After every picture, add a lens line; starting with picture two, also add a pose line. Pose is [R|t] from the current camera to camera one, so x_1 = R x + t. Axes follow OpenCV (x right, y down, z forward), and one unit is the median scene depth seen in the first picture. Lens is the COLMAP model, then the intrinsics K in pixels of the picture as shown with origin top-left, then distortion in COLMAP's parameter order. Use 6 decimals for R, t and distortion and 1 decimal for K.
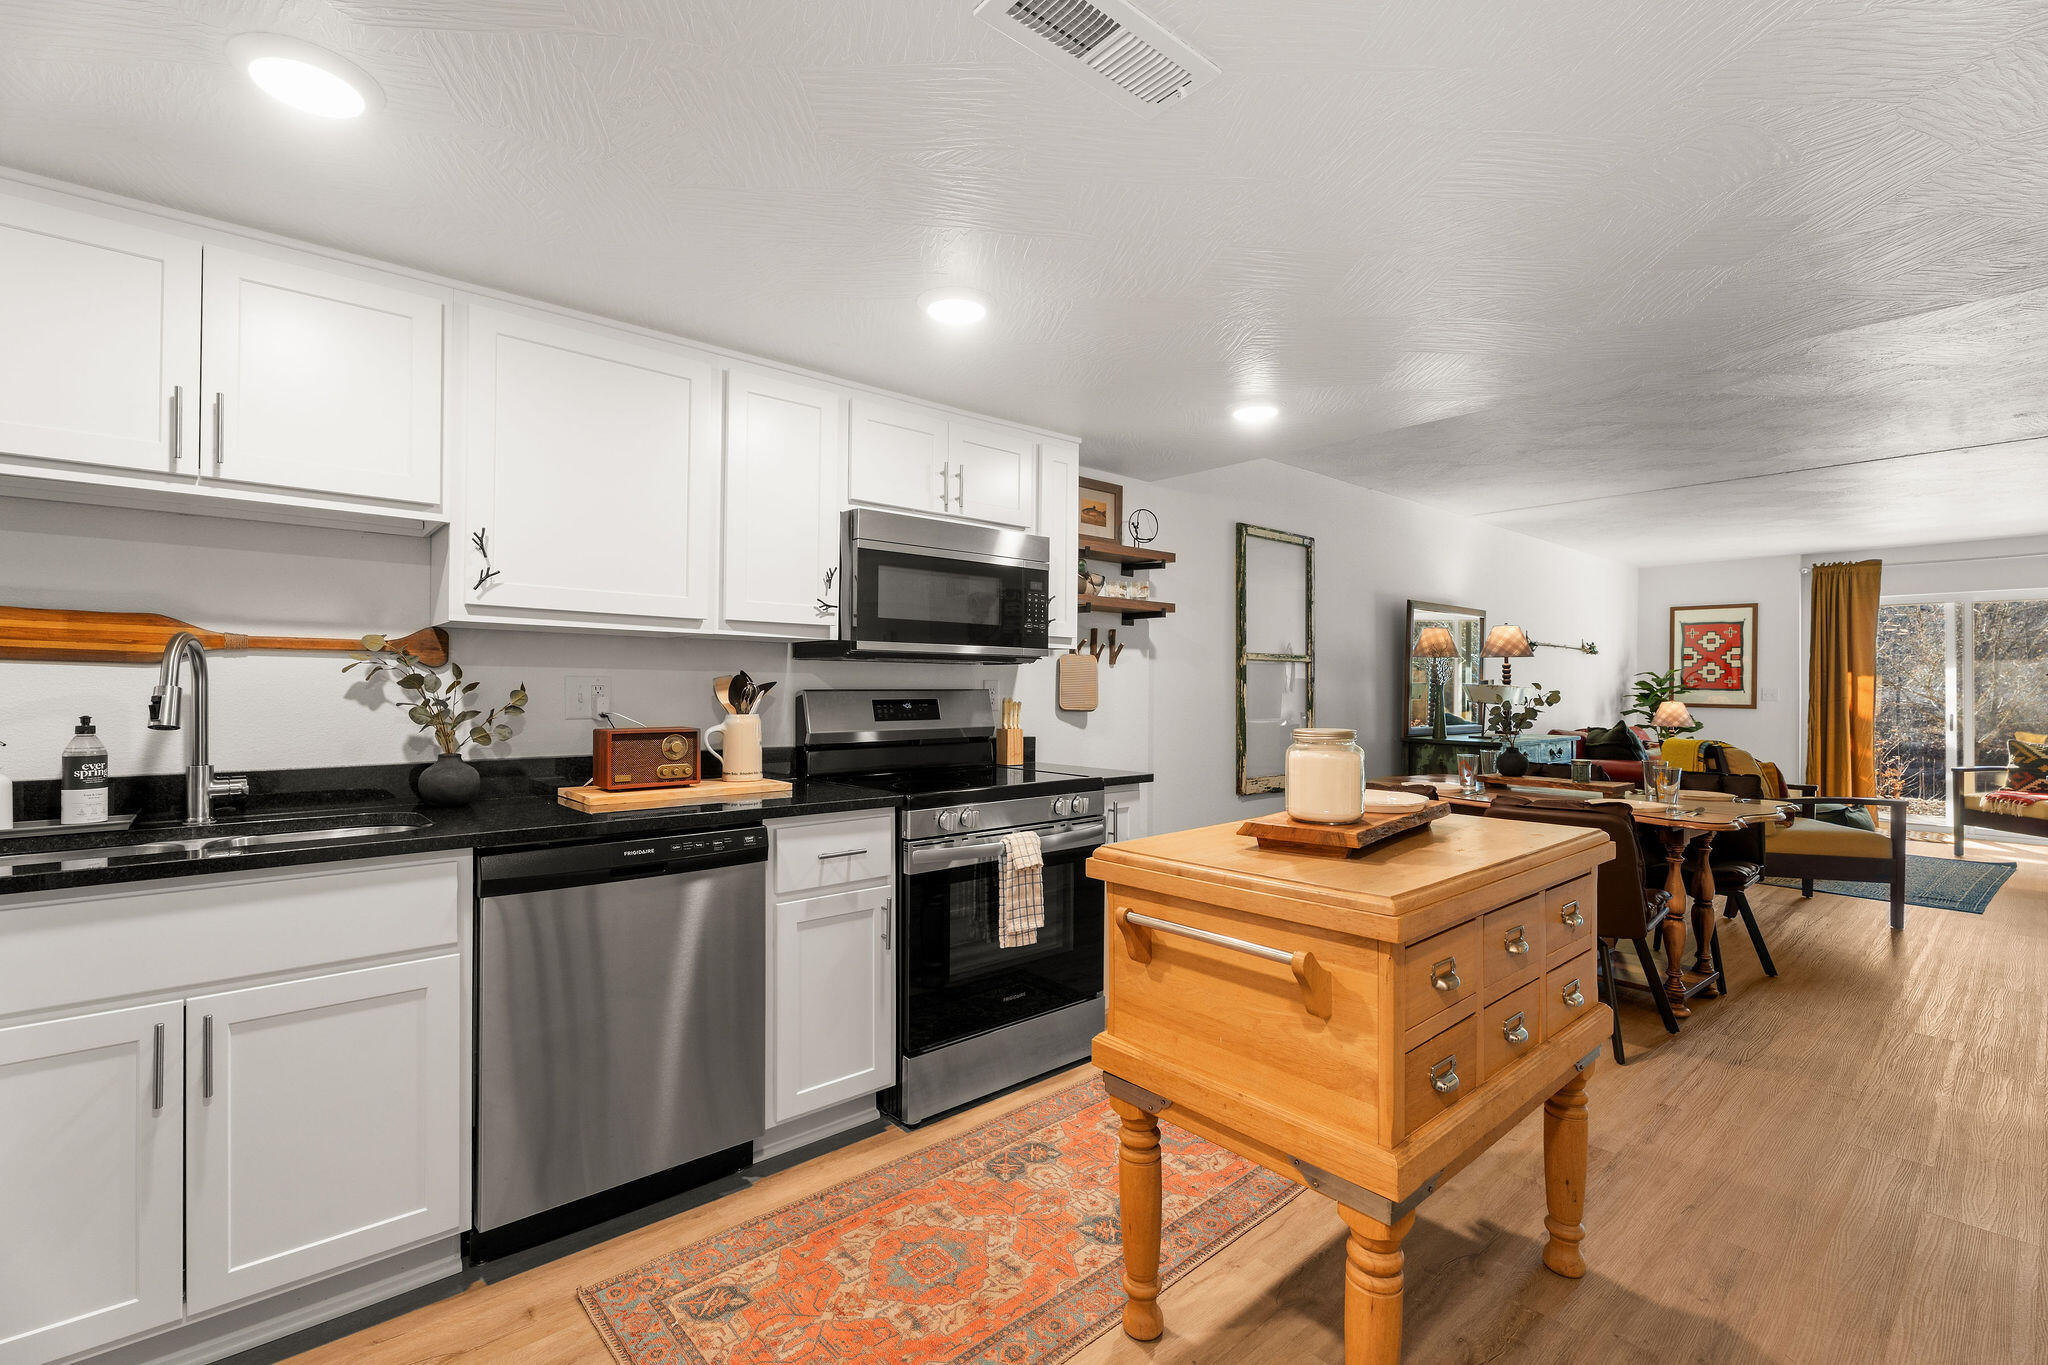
lens RADIAL K [[906.1, 0, 1019.0], [0, 906.1, 685.7], [0, 0, 1]] dist [0.002342, 0.000203]
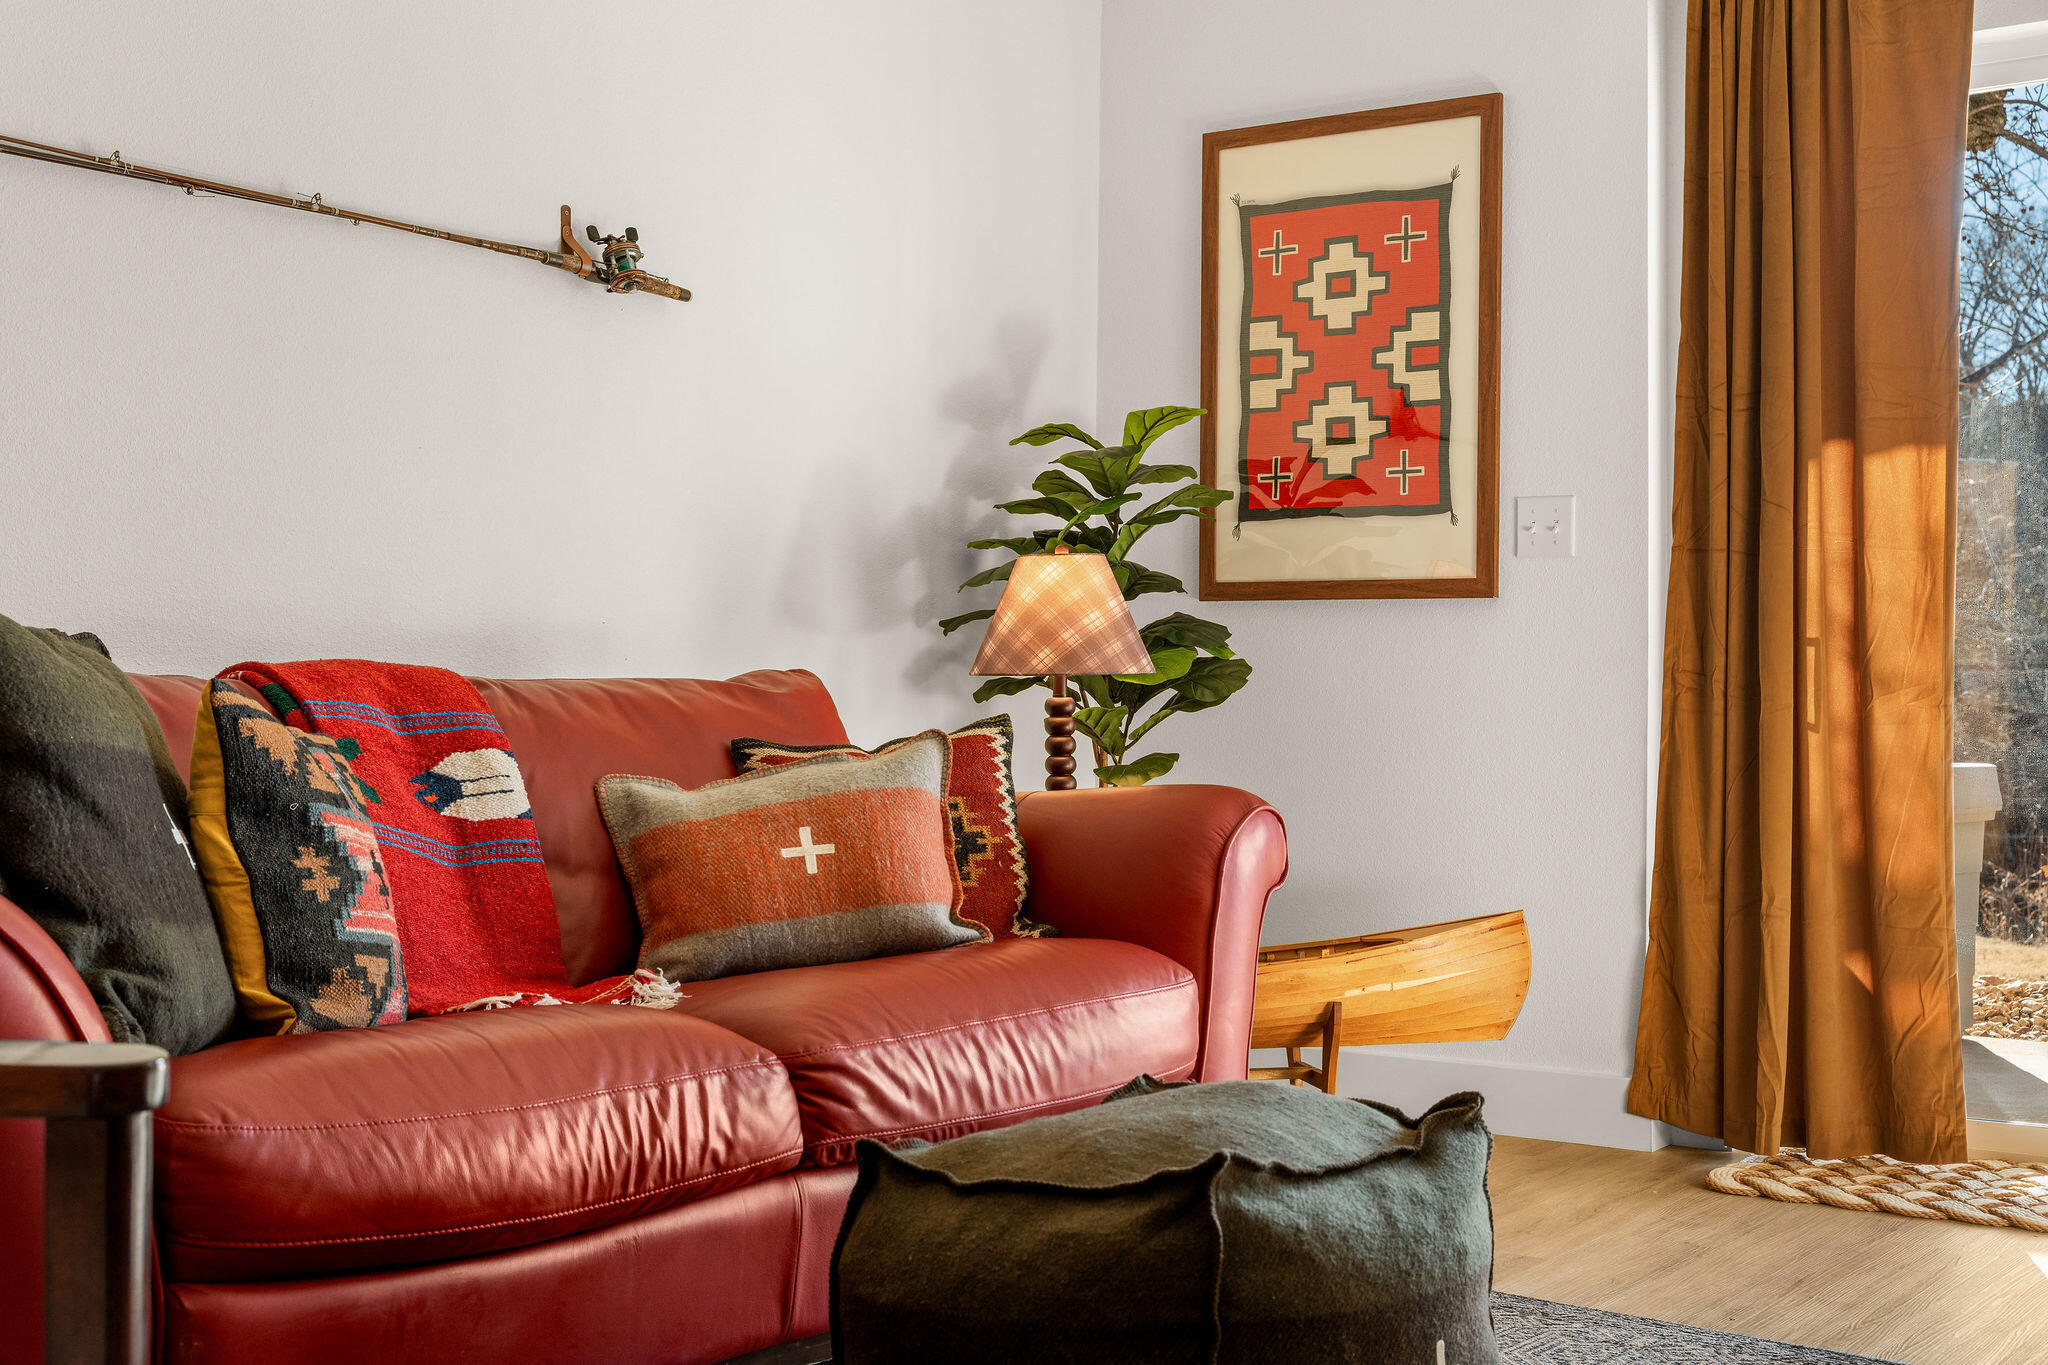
lens RADIAL K [[2525.1, 0, 1003.1], [0, 2525.1, 675.0], [0, 0, 1]] dist [0.016182, 0.000000]
pose [[0.975026, -0.002524, 0.222076, 0.613356], [0.003102, 0.999993, -0.002251, 0.047822], [-0.222069, 0.002884, 0.975027, 0.488650]]
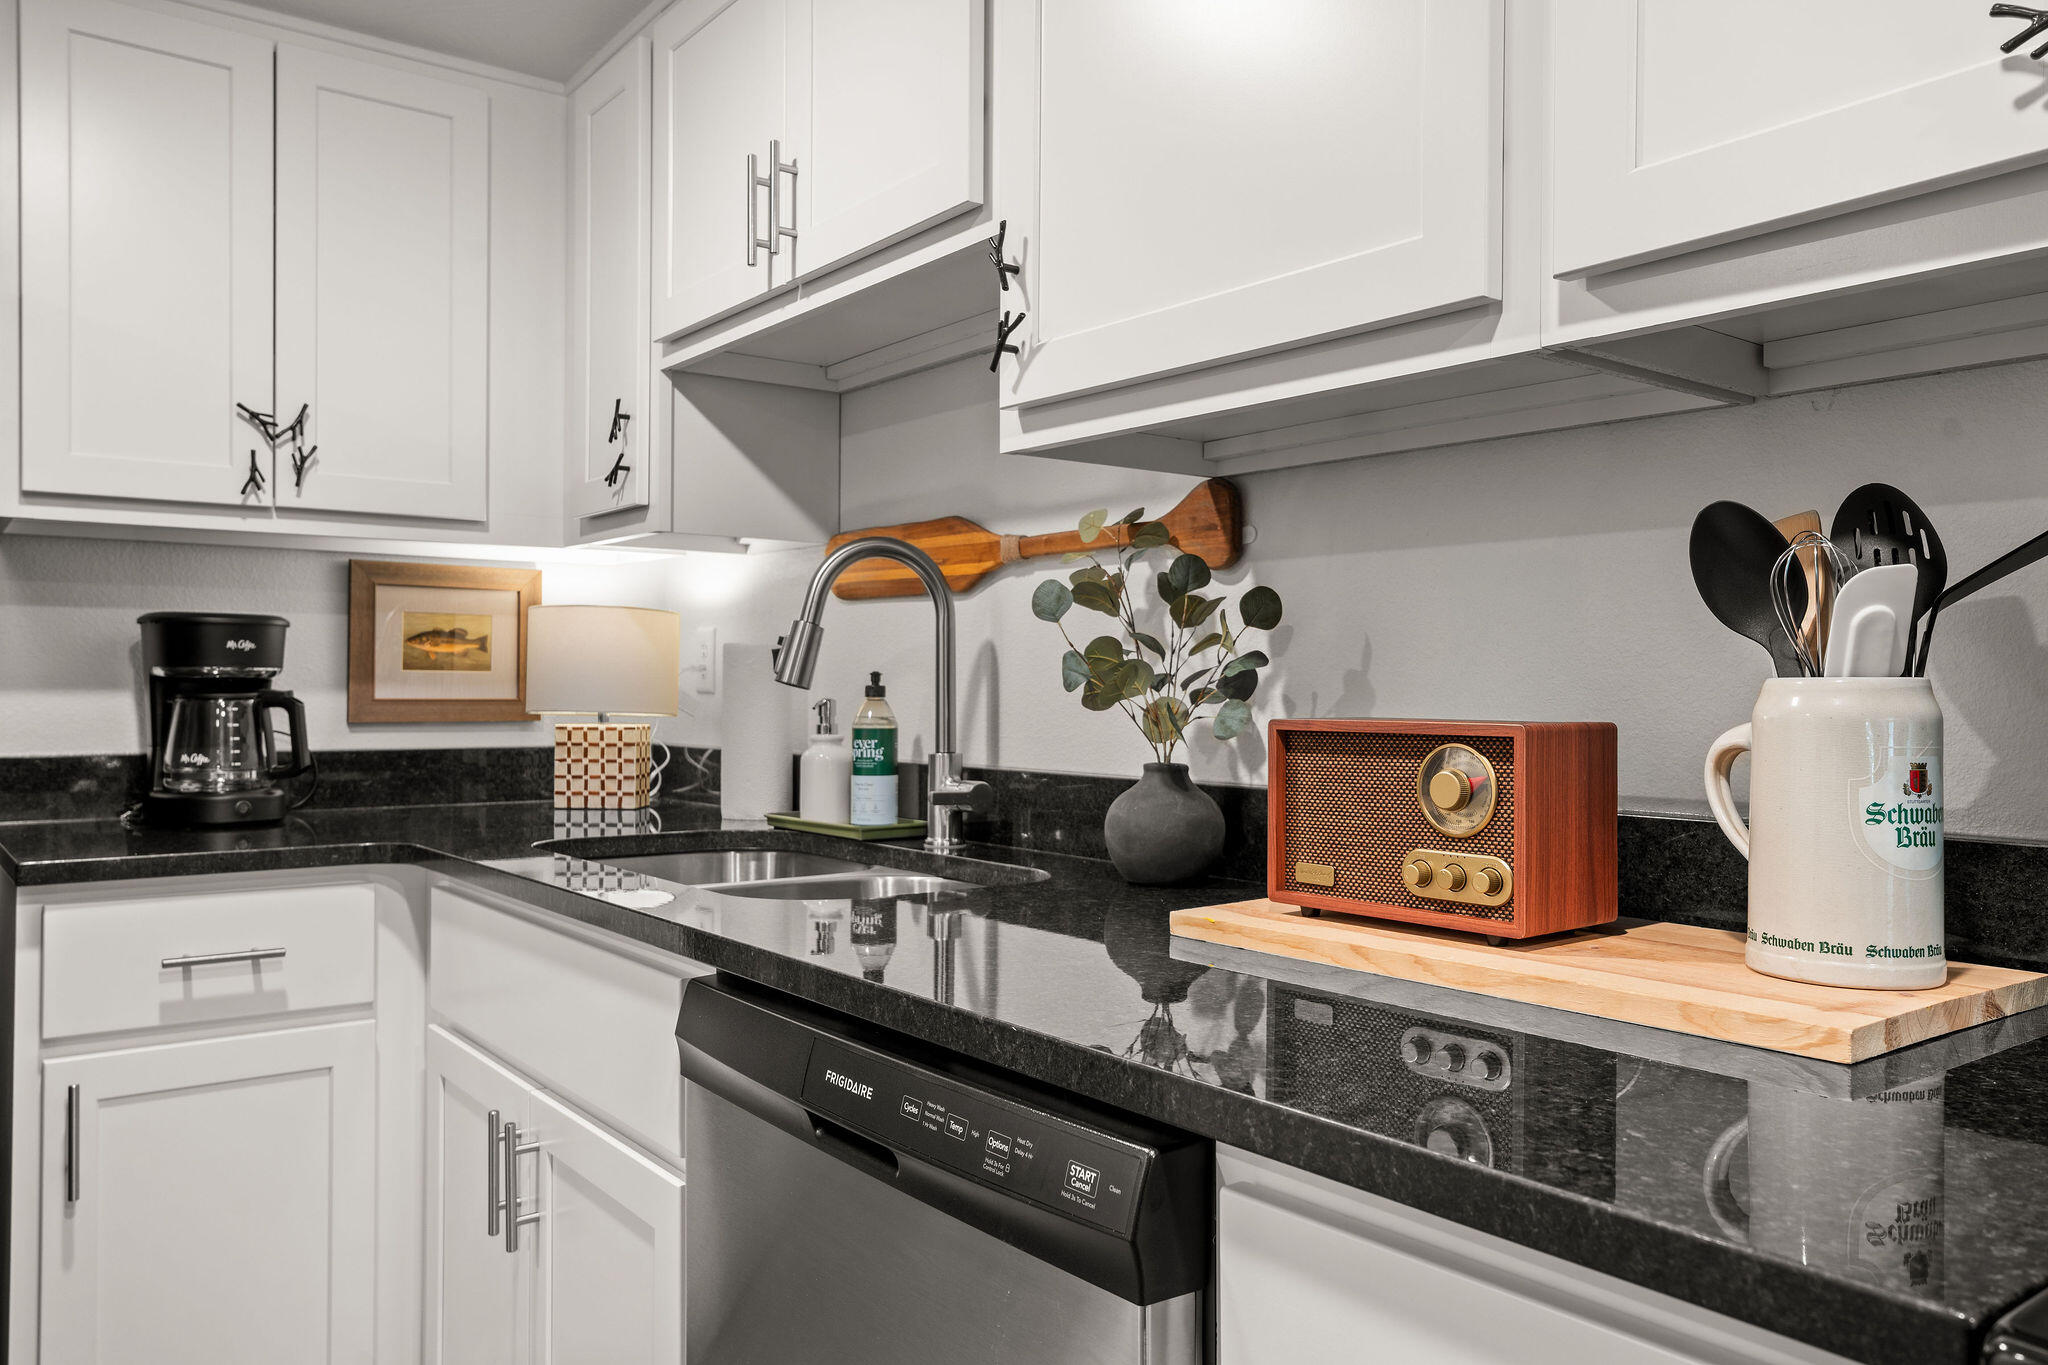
lens RADIAL K [[1474.8, 0, 1015.8], [0, 1474.8, 681.3], [0, 0, 1]] dist [-0.002377, 0.002758]
pose [[-0.073091, -0.010158, -0.997274, 0.023131], [-0.000941, 0.999948, -0.010116, 0.012220], [0.997325, 0.000200, -0.073096, 0.279564]]
